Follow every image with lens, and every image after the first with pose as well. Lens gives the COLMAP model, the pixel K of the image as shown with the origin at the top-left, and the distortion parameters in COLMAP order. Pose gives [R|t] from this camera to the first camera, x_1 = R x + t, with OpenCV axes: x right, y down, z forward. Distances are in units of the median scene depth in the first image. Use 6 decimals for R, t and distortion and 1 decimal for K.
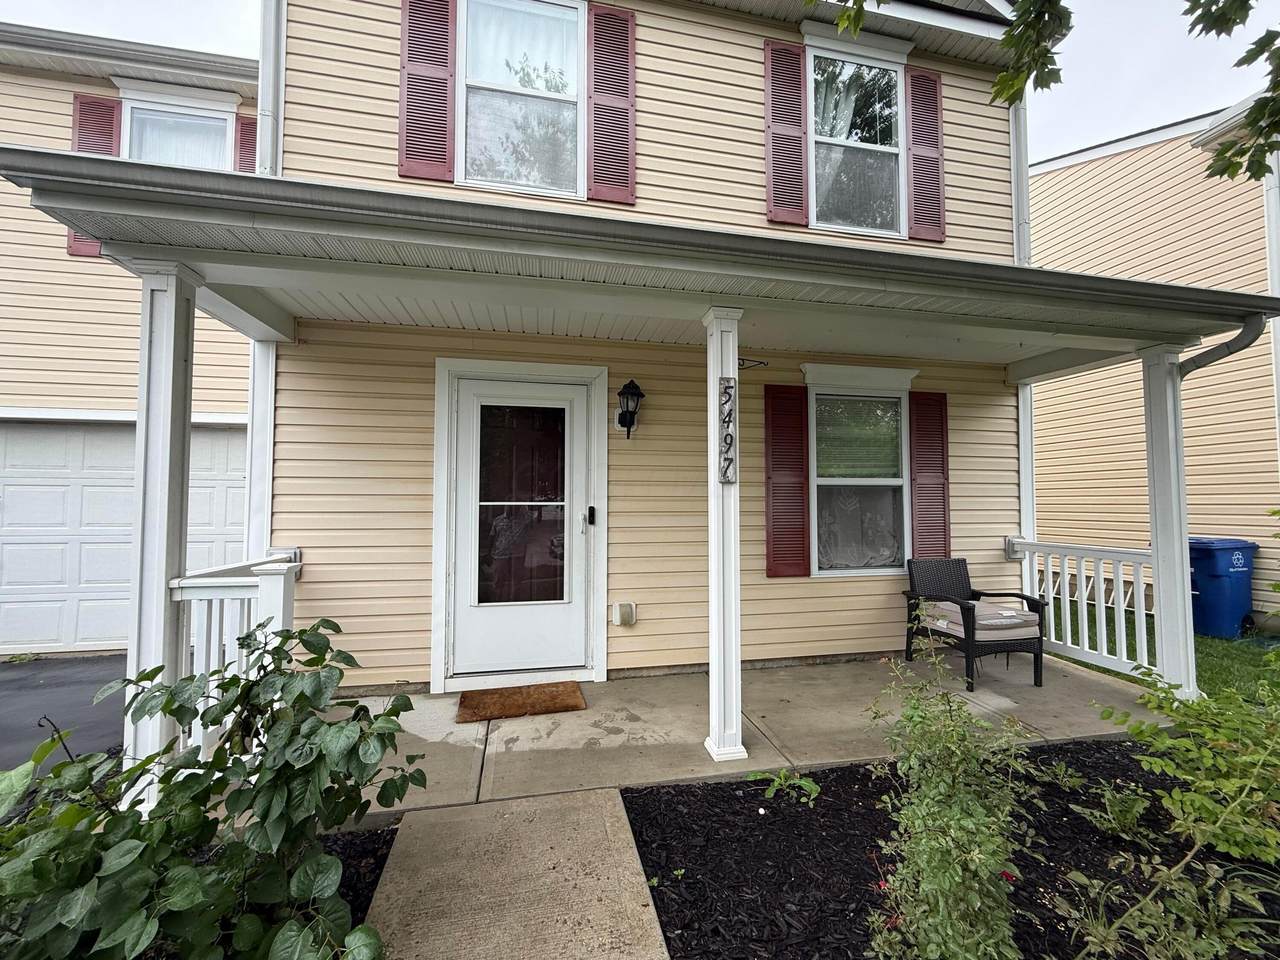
lens RADIAL K [[506.3, 0, 637.8], [0, 506.3, 484.7], [0, 0, 1]] dist [-0.010704, -0.000066]
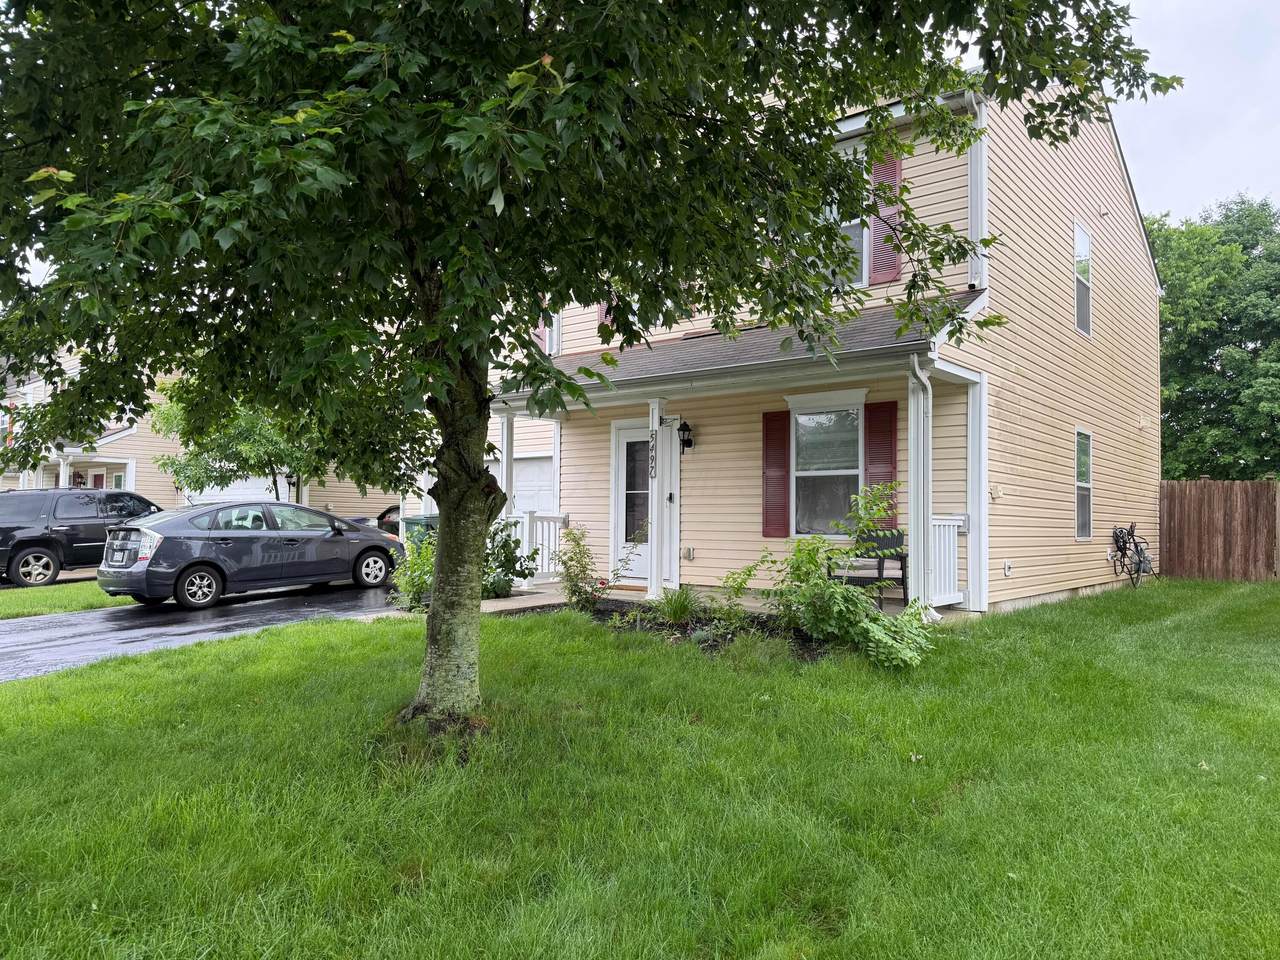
lens RADIAL K [[902.5, 0, 637.9], [0, 902.5, 482.6], [0, 0, 1]] dist [0.010420, 0.000643]
pose [[0.632761, -0.026312, -0.773900, 2.120208], [0.023941, 0.999610, -0.014411, 0.046028], [0.773977, -0.009409, 0.633143, -1.036224]]
